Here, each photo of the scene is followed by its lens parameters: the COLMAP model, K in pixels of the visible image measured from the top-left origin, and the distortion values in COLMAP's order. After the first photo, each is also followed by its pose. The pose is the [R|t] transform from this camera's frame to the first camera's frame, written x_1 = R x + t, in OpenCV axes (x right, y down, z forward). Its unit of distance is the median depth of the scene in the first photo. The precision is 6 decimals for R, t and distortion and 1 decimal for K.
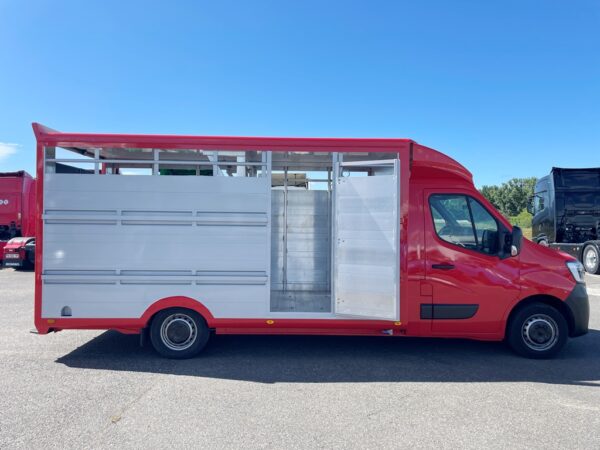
lens RADIAL K [[459.1, 0, 302.0], [0, 459.1, 229.1], [0, 0, 1]] dist [0.024905, -0.003662]
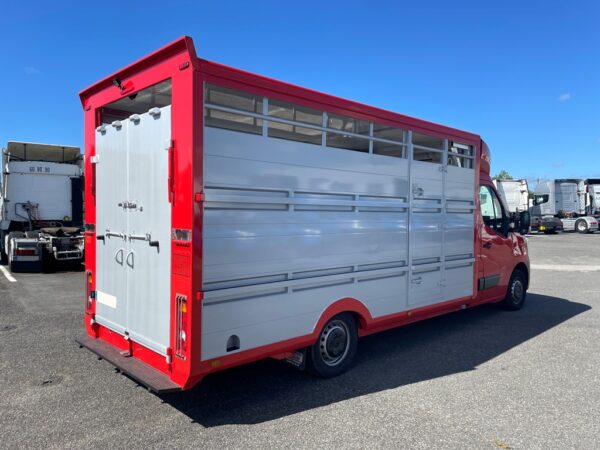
lens RADIAL K [[459.1, 0, 302.0], [0, 459.1, 229.1], [0, 0, 1]] dist [0.024905, -0.003662]
pose [[0.736503, -0.027426, 0.675878, -0.864069], [0.008592, 0.999476, 0.031195, -0.002860], [-0.676380, -0.017168, 0.736353, 0.451054]]
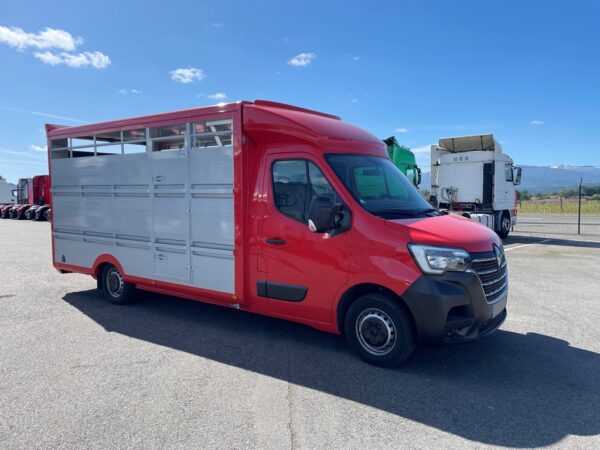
lens RADIAL K [[459.1, 0, 302.0], [0, 459.1, 229.1], [0, 0, 1]] dist [0.024905, -0.003662]
pose [[0.805960, 0.036878, -0.590820, 0.876998], [-0.000384, 0.998090, 0.061775, 0.002921], [0.591970, -0.049561, 0.804435, 0.315069]]
